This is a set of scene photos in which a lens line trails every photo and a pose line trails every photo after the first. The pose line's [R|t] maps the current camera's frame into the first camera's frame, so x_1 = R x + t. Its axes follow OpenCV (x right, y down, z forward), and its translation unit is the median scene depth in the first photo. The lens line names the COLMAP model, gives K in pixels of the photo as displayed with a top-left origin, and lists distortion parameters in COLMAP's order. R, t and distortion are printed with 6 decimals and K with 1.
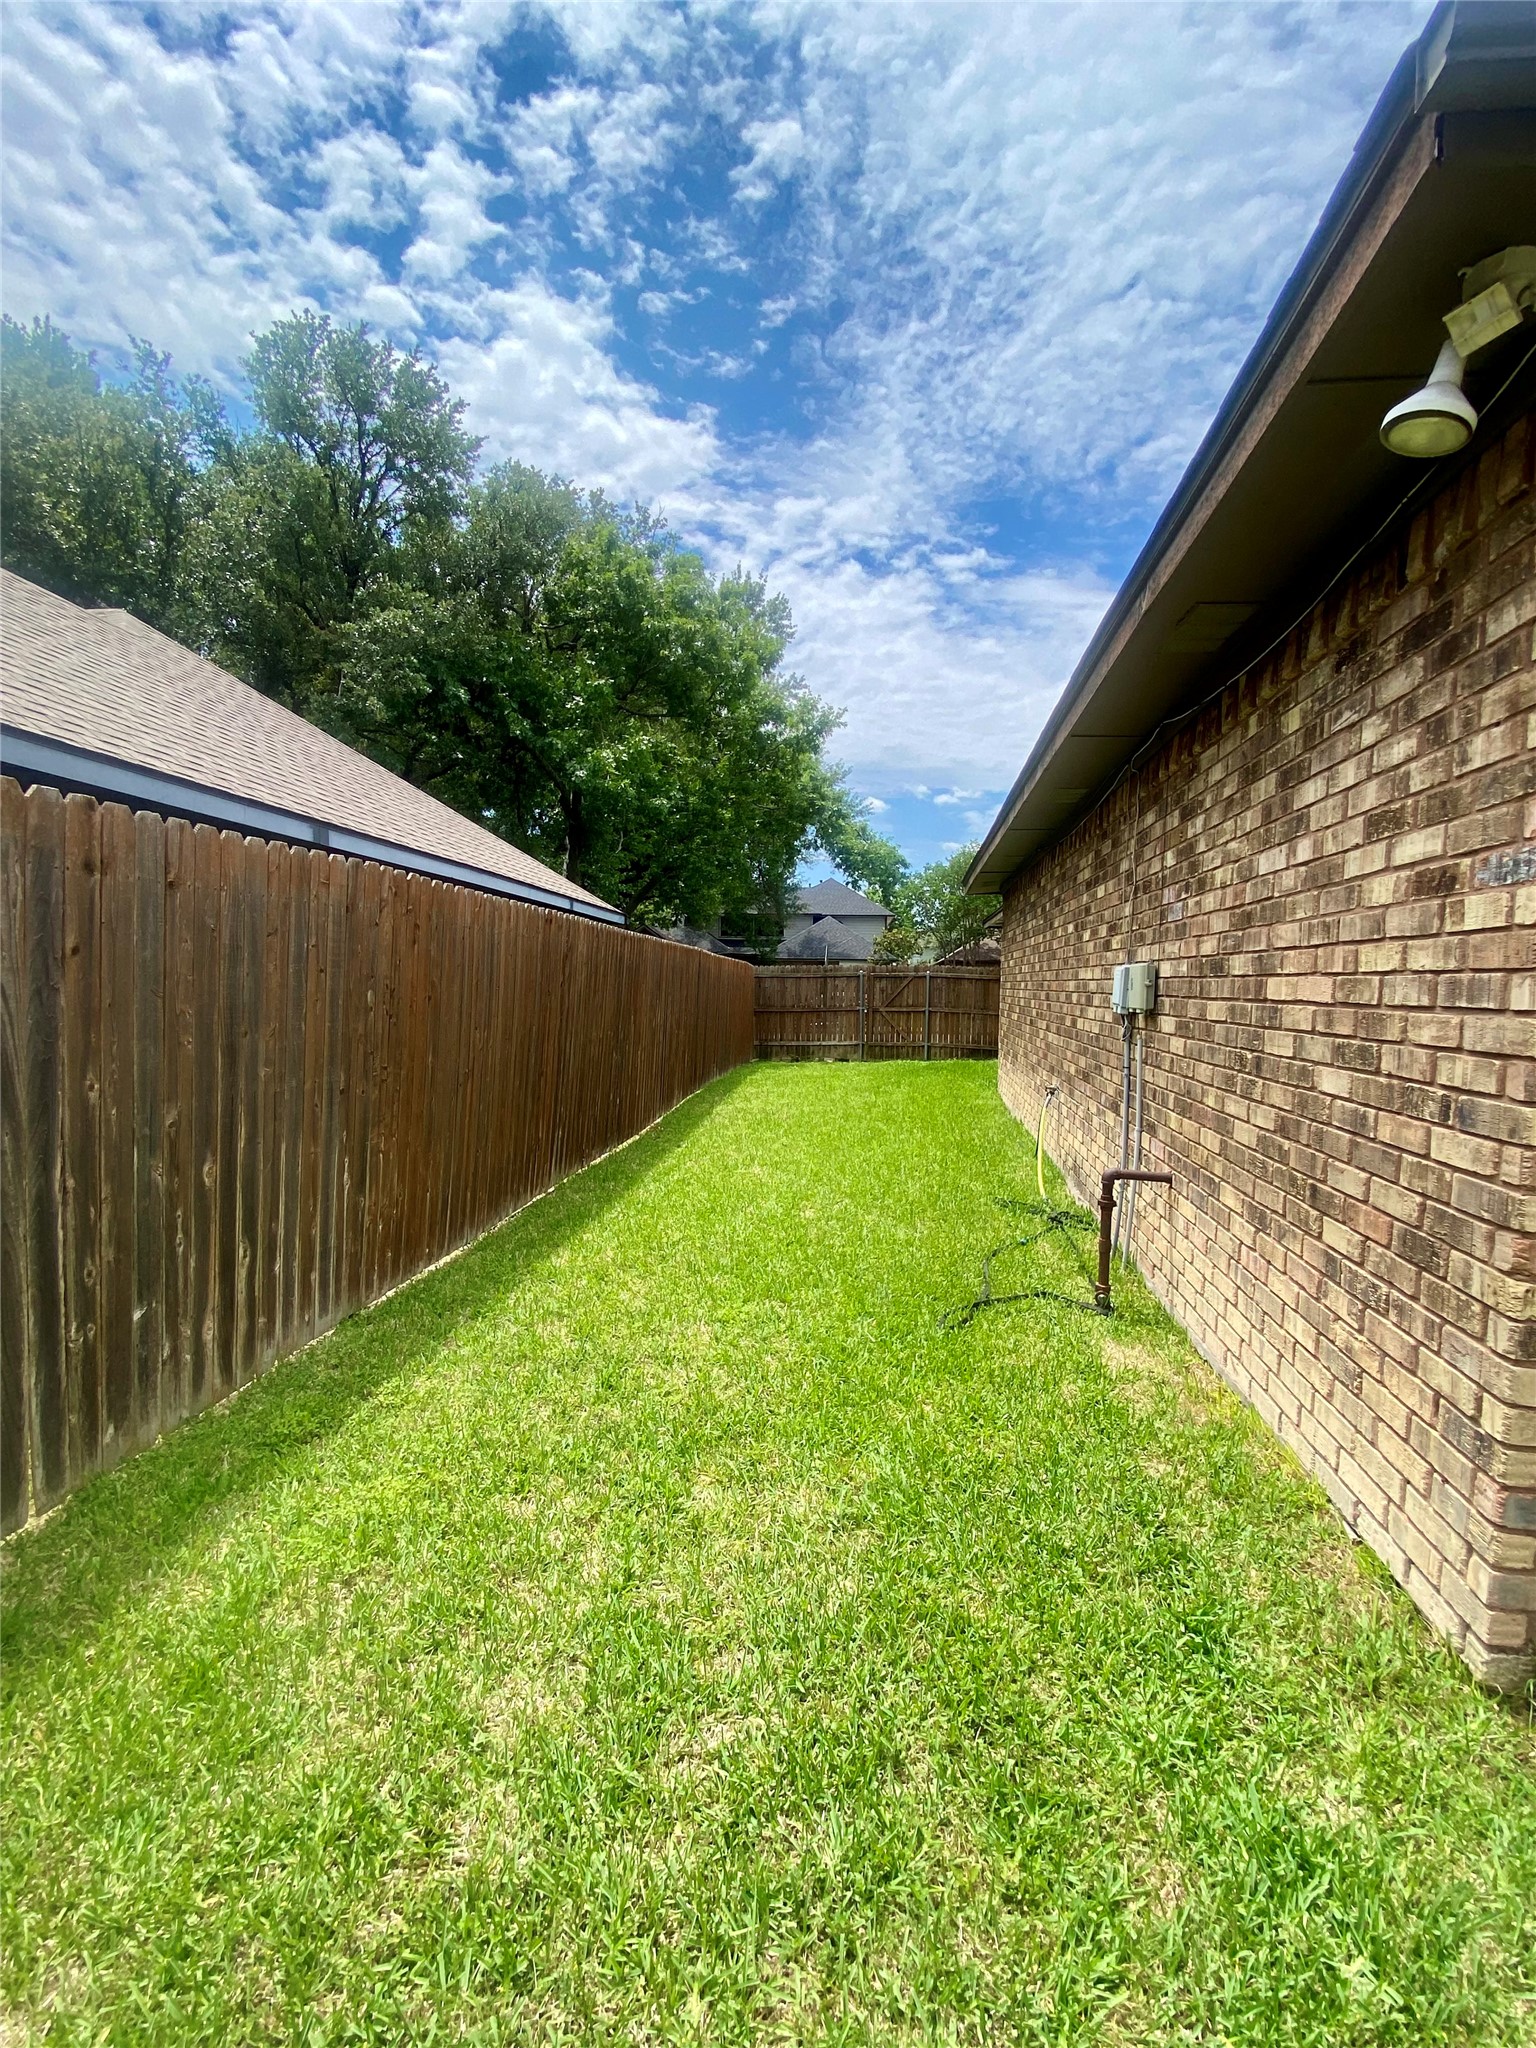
lens RADIAL K [[854.9, 0, 765.6], [0, 854.9, 1019.4], [0, 0, 1]] dist [0.000799, -0.011397]
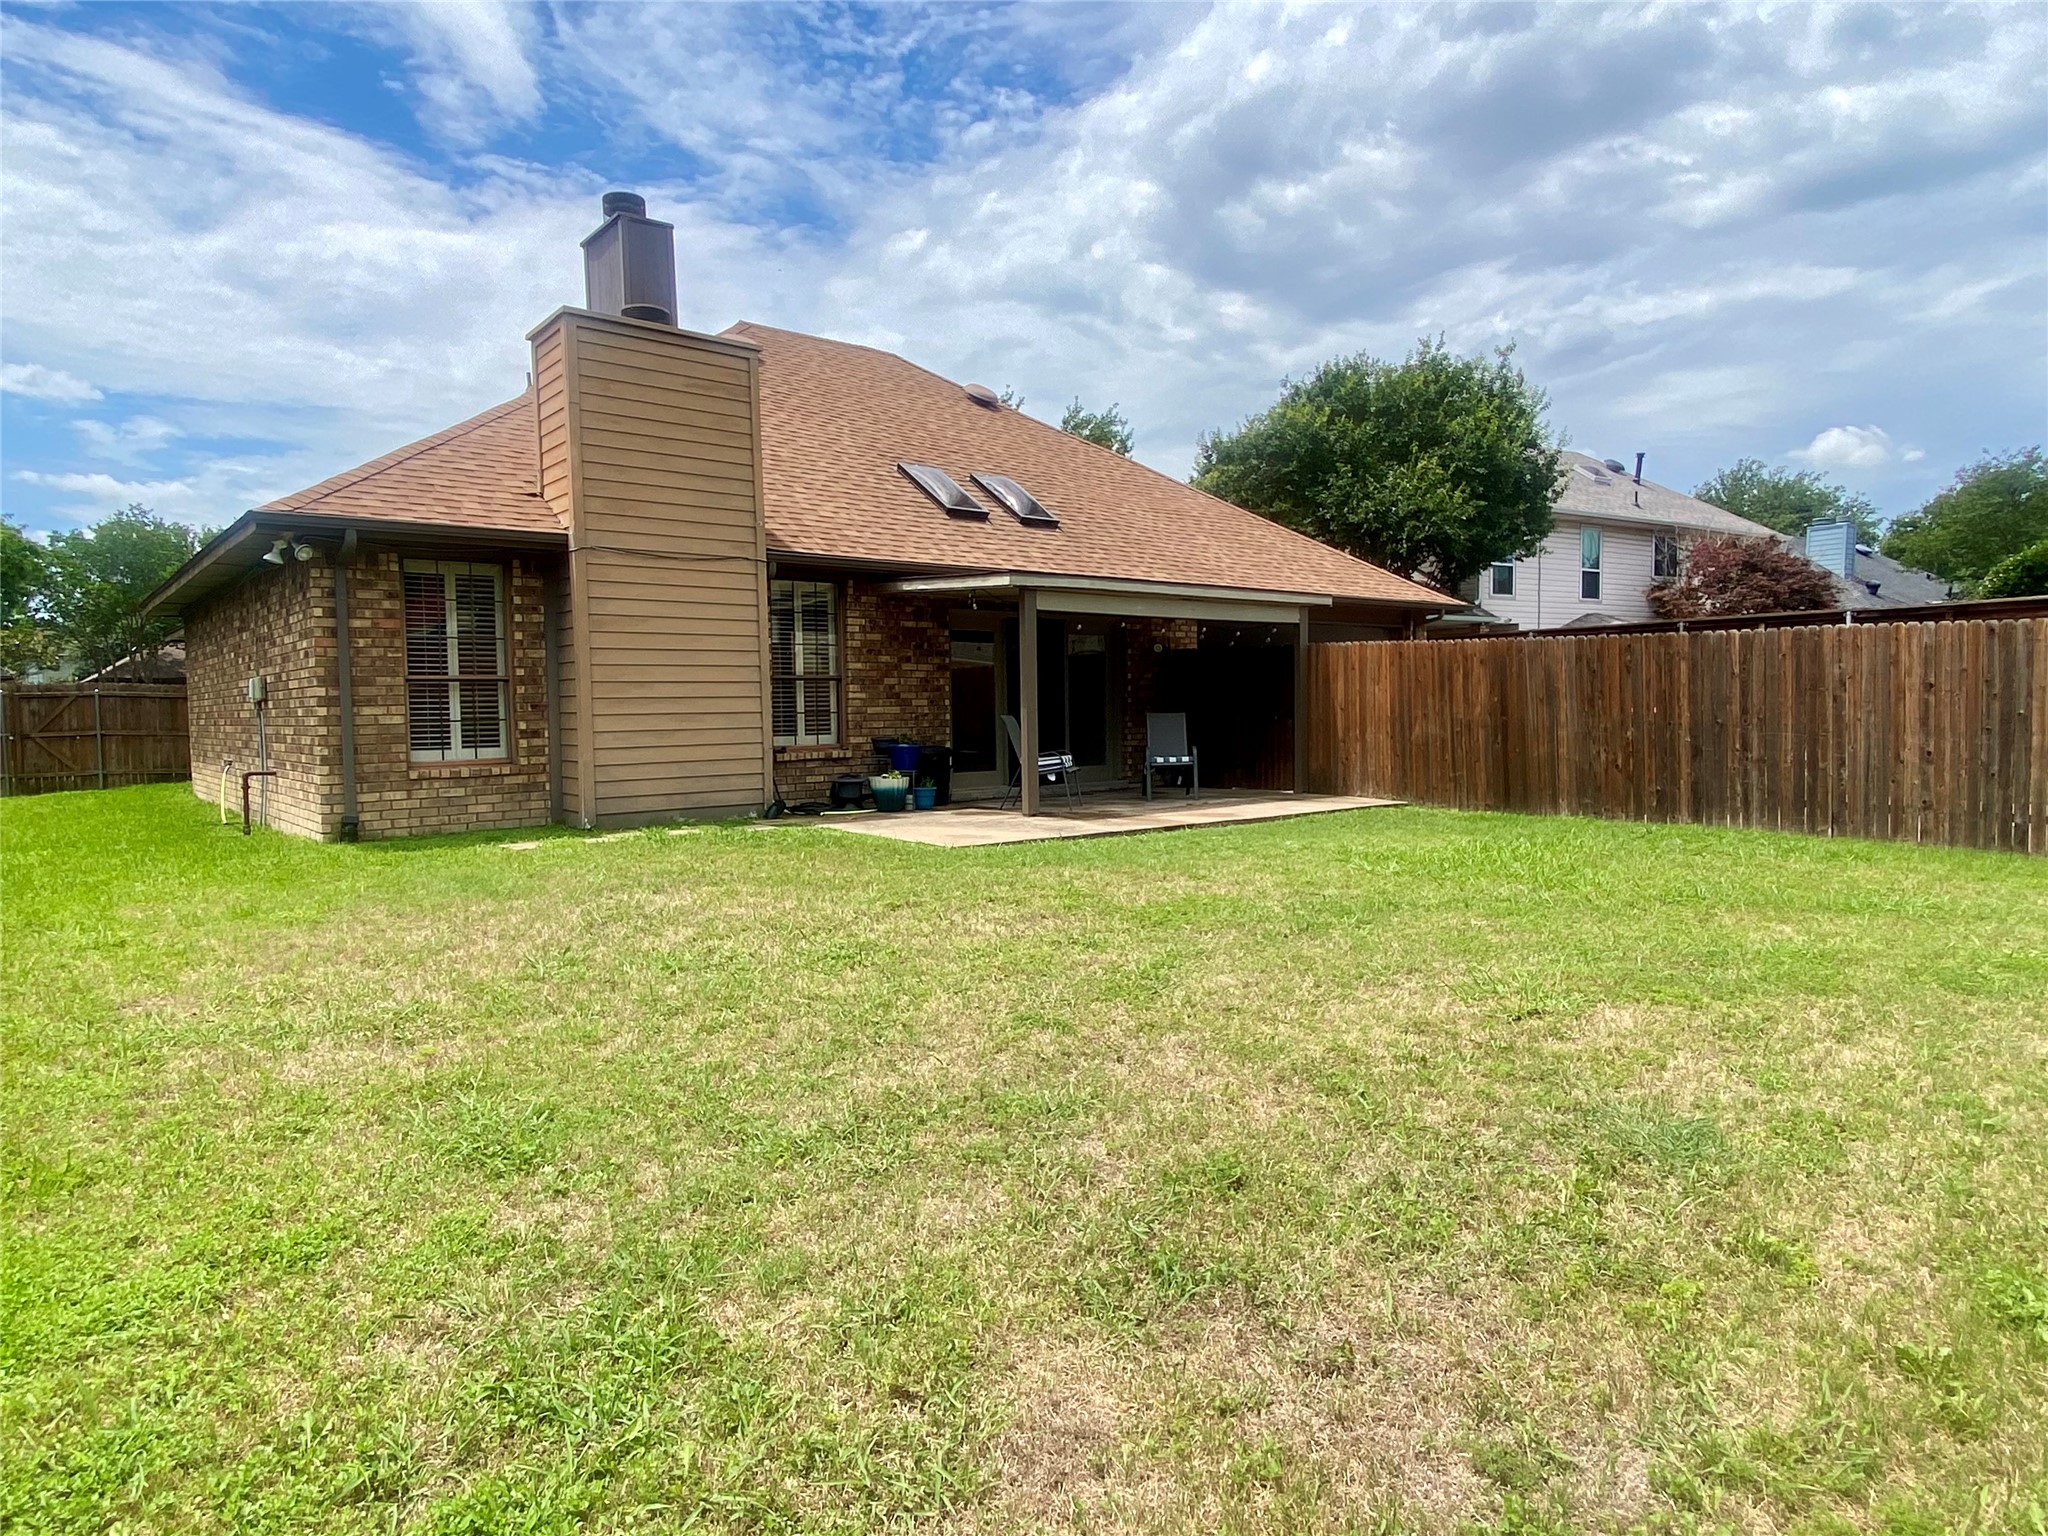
lens RADIAL K [[1212.6, 0, 1021.4], [0, 1212.6, 760.8], [0, 0, 1]] dist [-0.003817, -0.000827]
pose [[0.649634, -0.068097, 0.757191, -0.228592], [0.065094, 0.997305, 0.033845, 0.060850], [-0.757455, 0.027302, 0.652316, -0.887137]]
